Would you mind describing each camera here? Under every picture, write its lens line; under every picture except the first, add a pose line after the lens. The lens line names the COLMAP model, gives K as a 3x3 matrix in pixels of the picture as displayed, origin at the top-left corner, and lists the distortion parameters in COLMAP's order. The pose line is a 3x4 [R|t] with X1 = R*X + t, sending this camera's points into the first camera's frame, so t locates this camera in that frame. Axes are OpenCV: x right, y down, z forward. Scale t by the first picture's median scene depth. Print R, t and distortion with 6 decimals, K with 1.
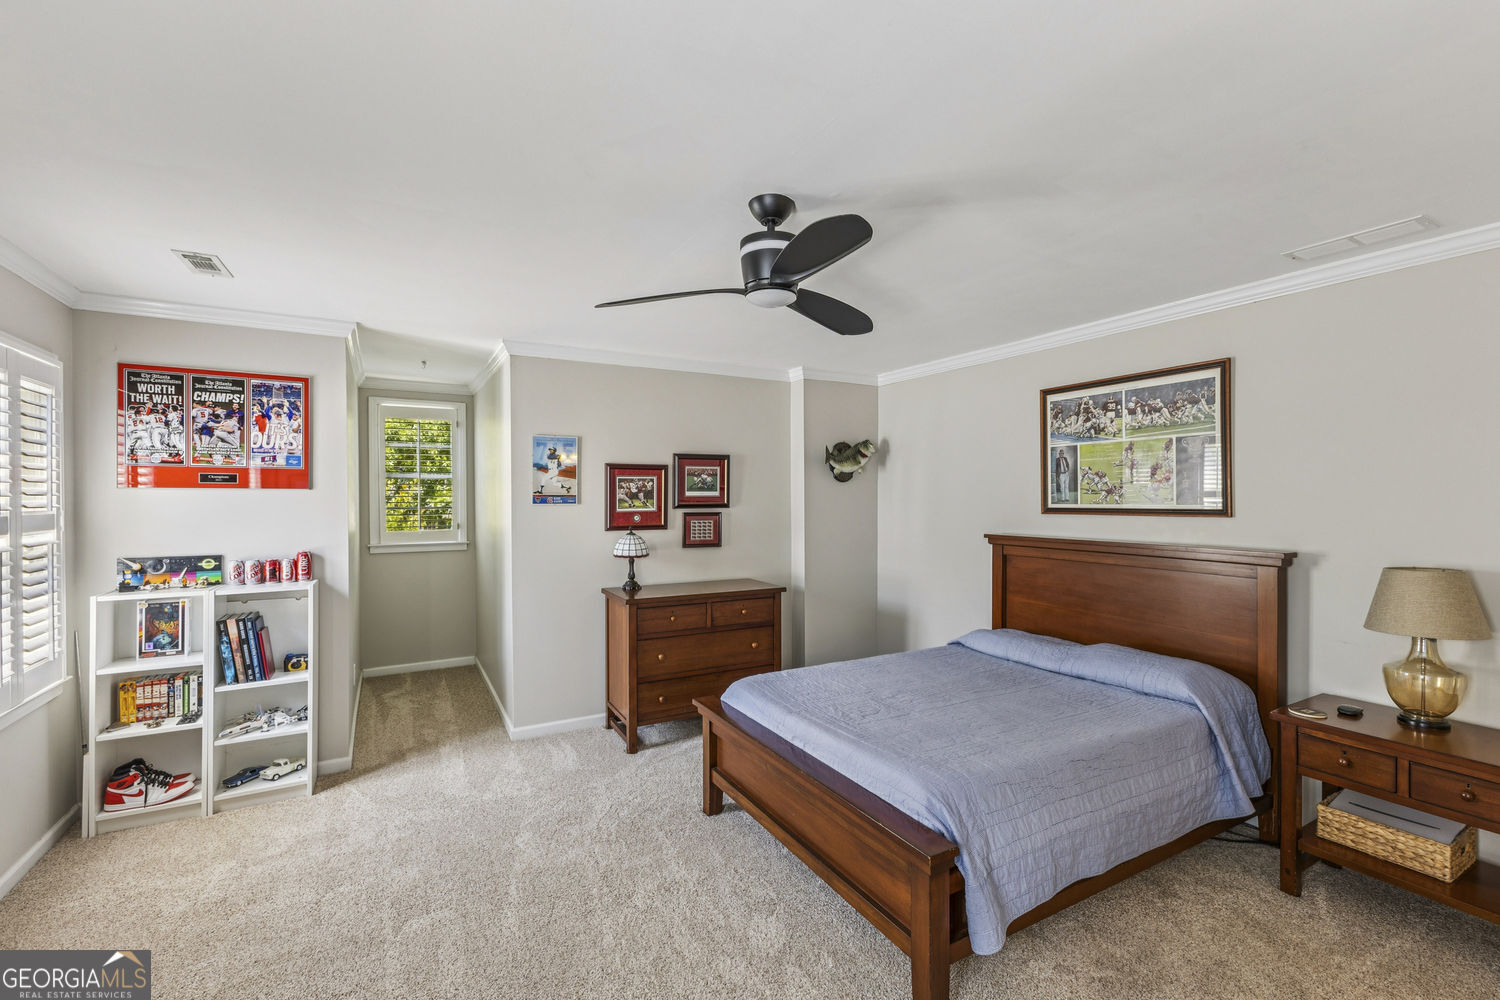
lens RADIAL K [[646.0, 0, 750.1], [0, 646.0, 500.3], [0, 0, 1]] dist [0.005287, -0.003840]
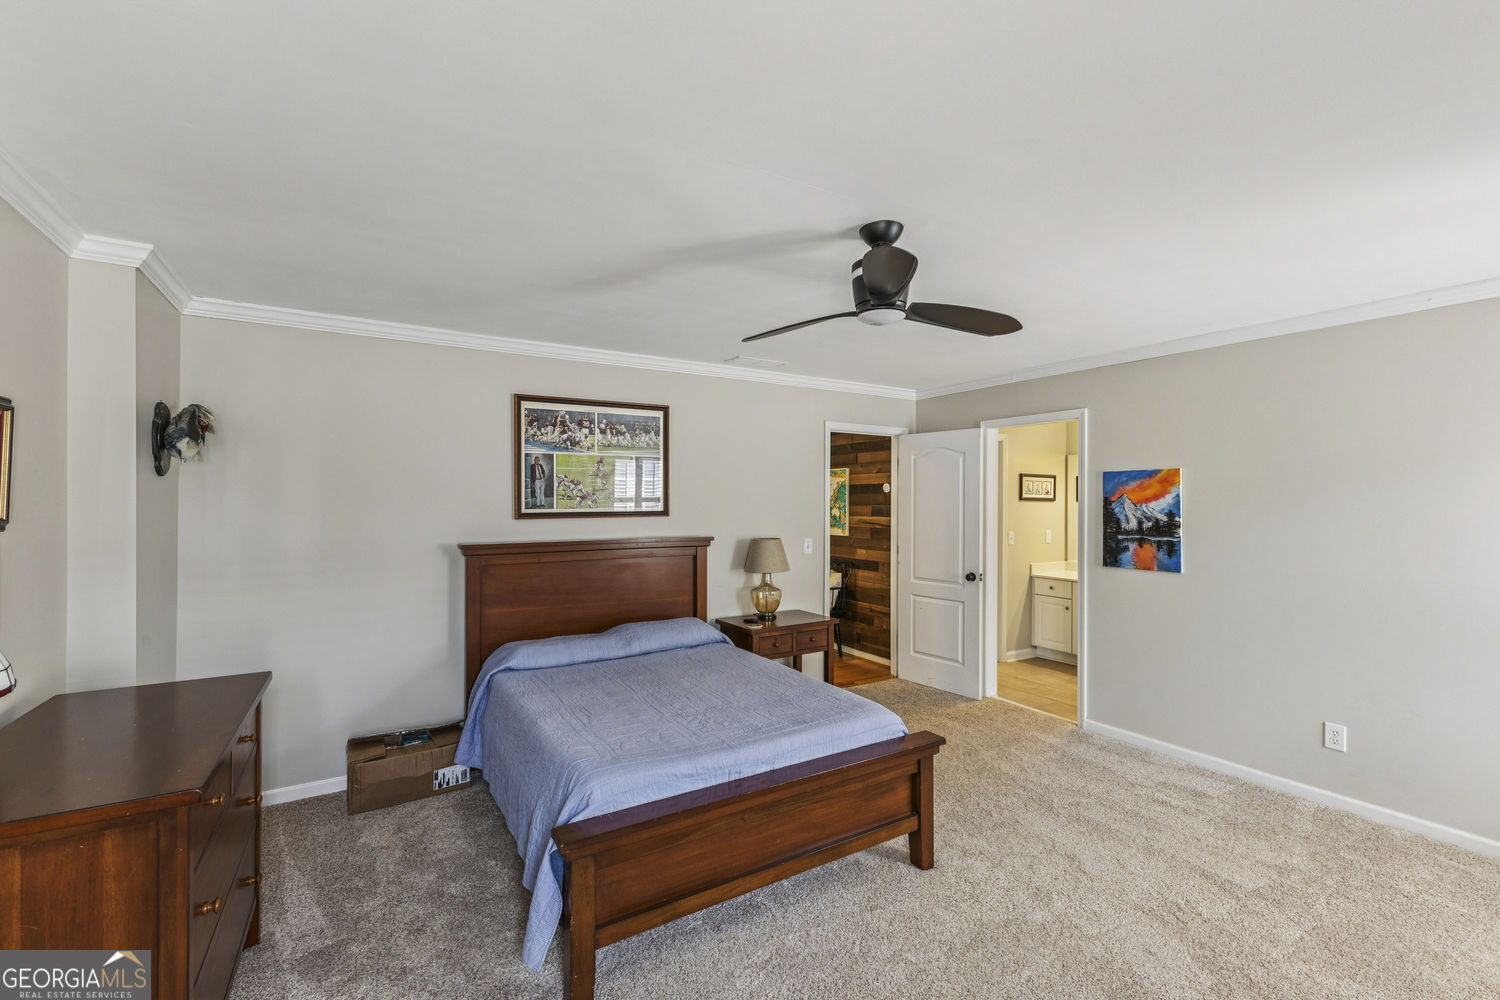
lens RADIAL K [[646.0, 0, 747.9], [0, 646.0, 498.2], [0, 0, 1]] dist [0.005287, -0.003840]
pose [[-0.039118, 0.005928, 0.999217, -0.597249], [0.007667, 0.999955, -0.005632, -0.003279], [-0.999205, 0.007441, -0.039162, 0.742398]]
